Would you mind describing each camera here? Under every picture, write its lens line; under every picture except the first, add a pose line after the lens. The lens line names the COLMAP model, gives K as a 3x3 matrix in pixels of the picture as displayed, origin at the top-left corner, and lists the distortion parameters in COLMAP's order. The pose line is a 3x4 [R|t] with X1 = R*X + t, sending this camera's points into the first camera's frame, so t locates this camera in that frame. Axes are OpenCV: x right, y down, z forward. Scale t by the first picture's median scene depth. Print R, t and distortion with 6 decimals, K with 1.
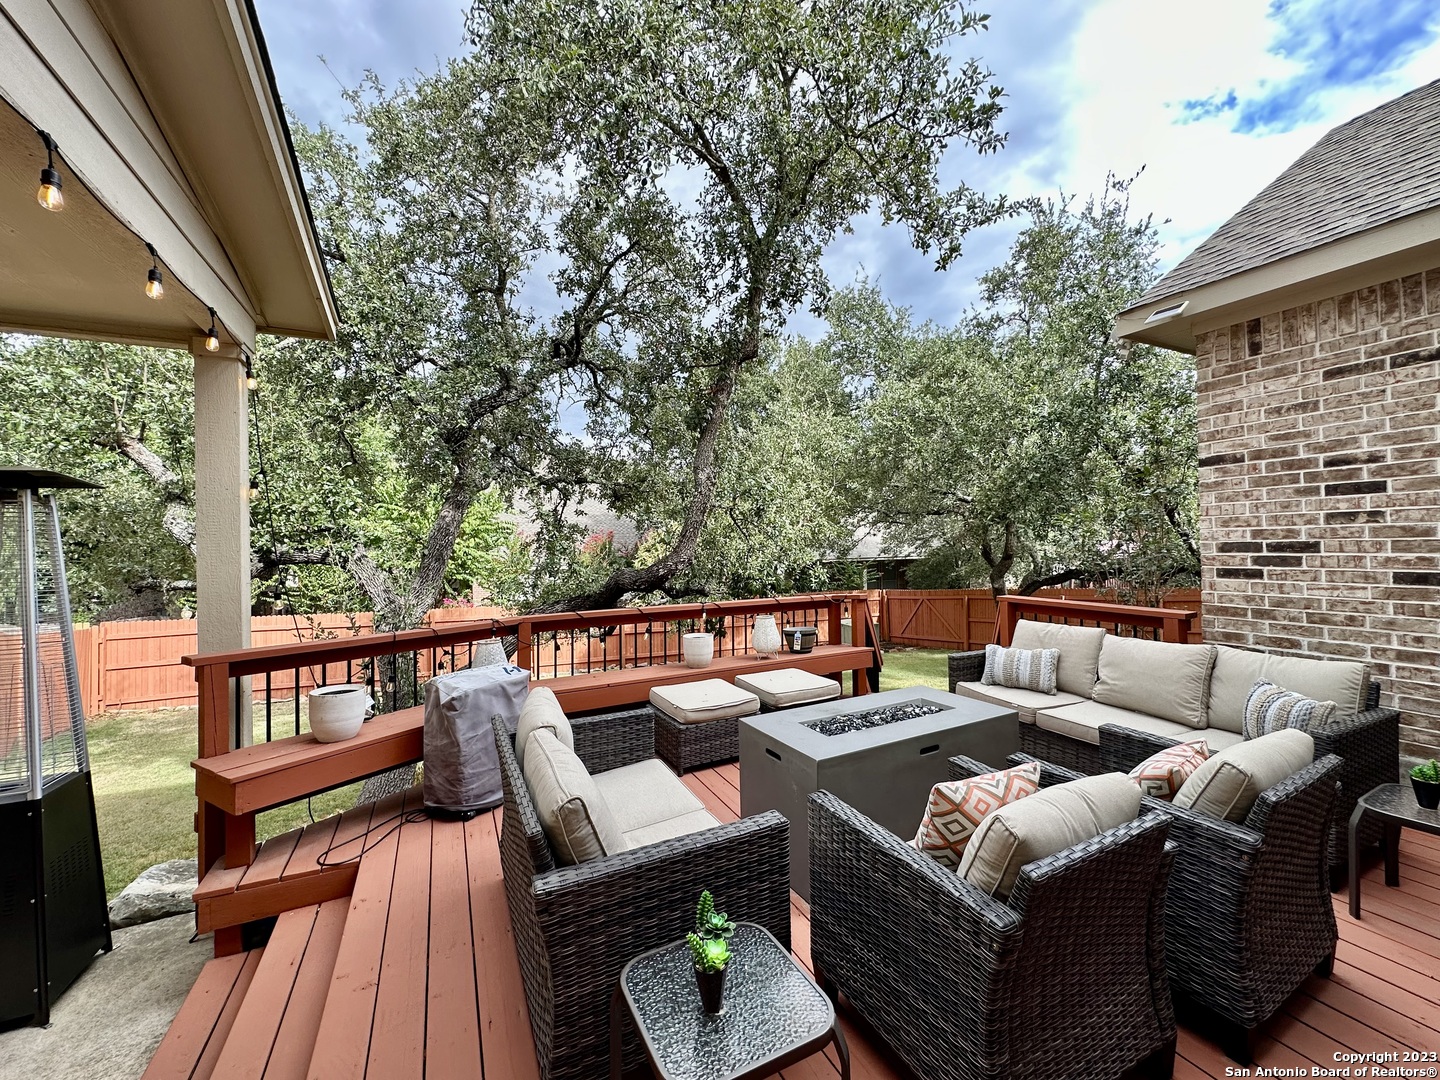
lens RADIAL K [[576.2, 0, 721.4], [0, 576.2, 537.2], [0, 0, 1]] dist [-0.003883, 0.001017]
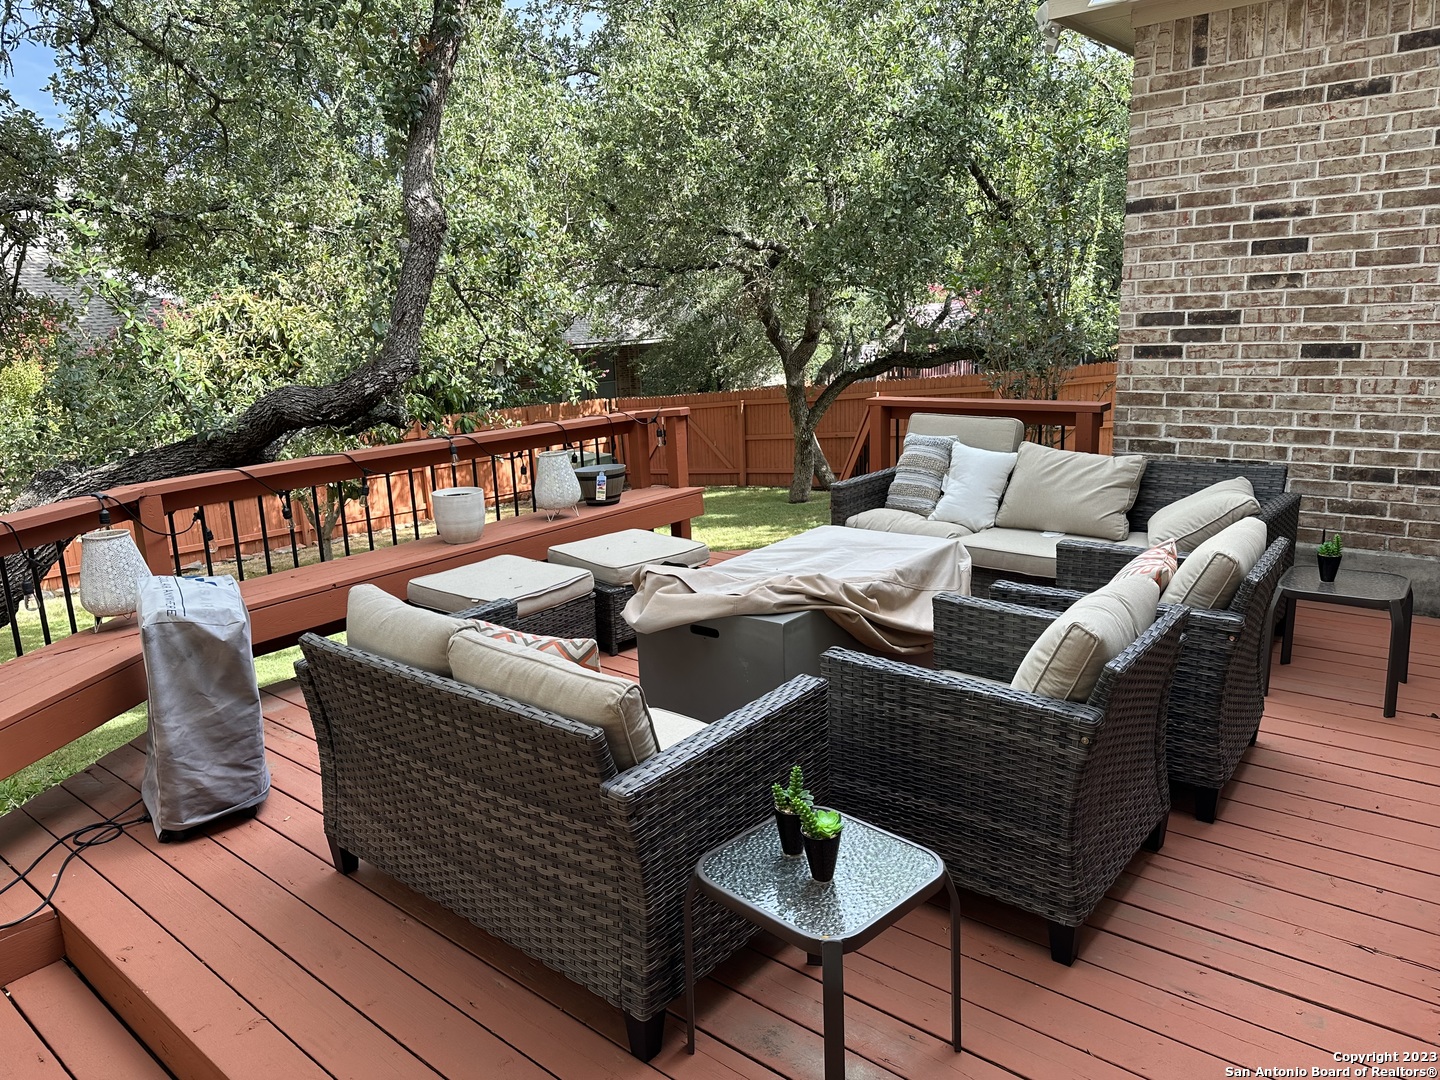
lens RADIAL K [[1020.8, 0, 712.9], [0, 1020.8, 544.6], [0, 0, 1]] dist [0.033349, -0.033223]
pose [[0.914564, -0.114000, 0.388043, -0.308023], [0.022084, 0.972097, 0.233537, -0.028503], [-0.403839, -0.205015, 0.891562, -0.116420]]
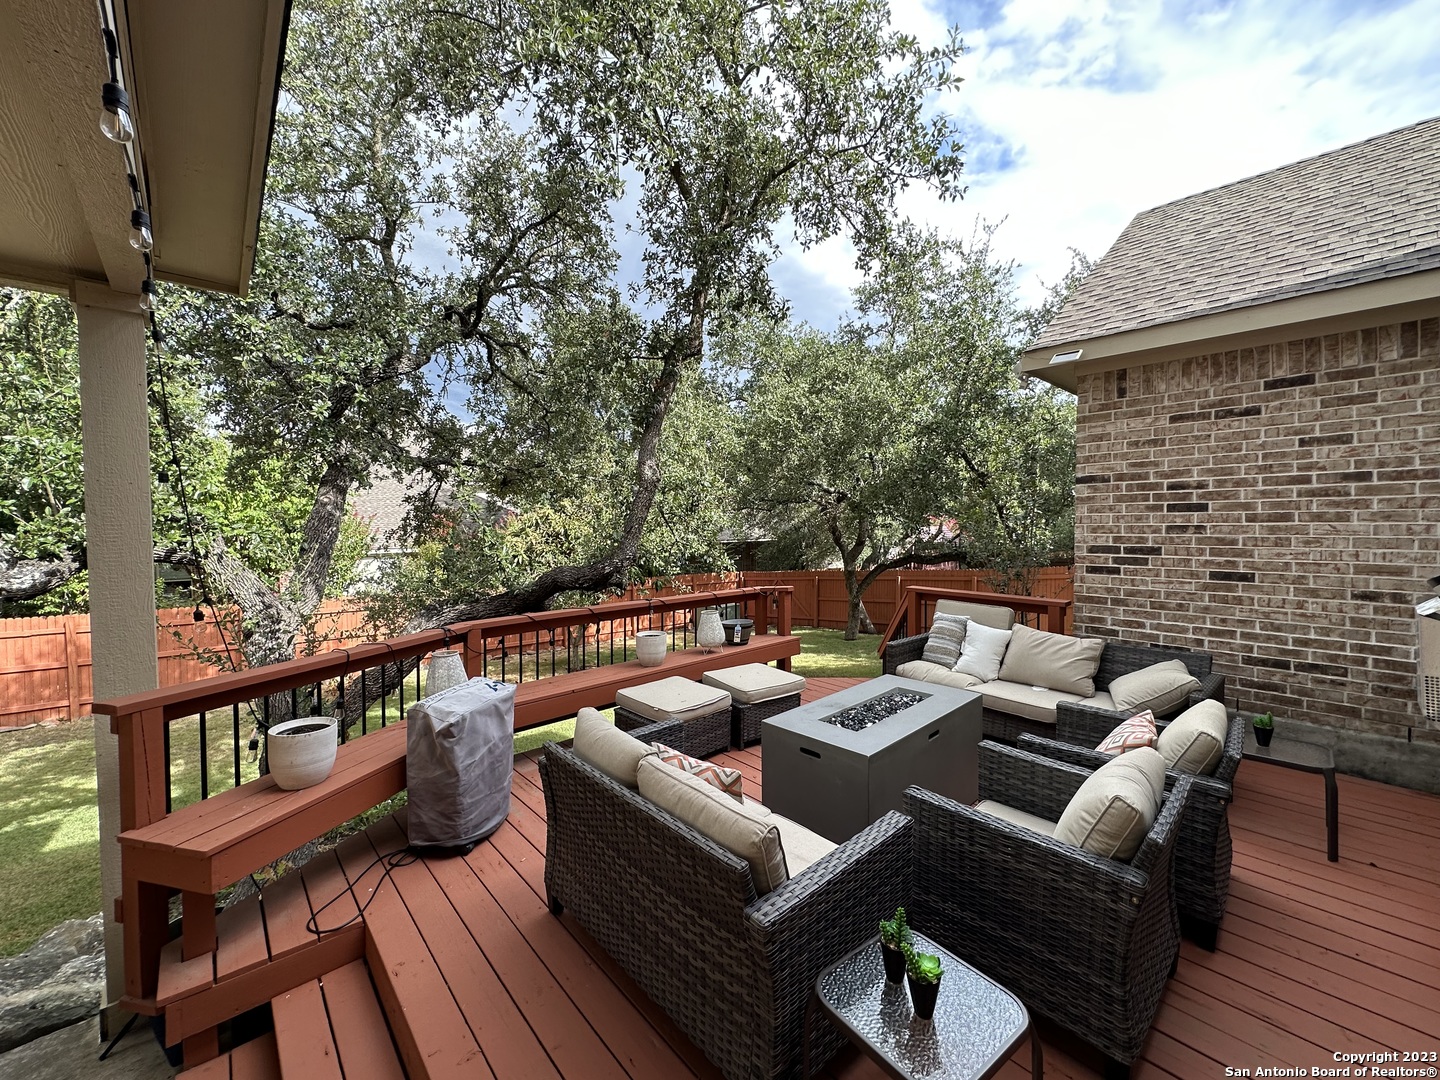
lens RADIAL K [[576.2, 0, 721.4], [0, 576.2, 537.2], [0, 0, 1]] dist [-0.003883, 0.001017]
pose [[0.959865, 0.003702, 0.280437, -0.288725], [-0.014047, 0.999292, 0.034888, -0.046140], [-0.280110, -0.037427, 0.959238, 0.025450]]
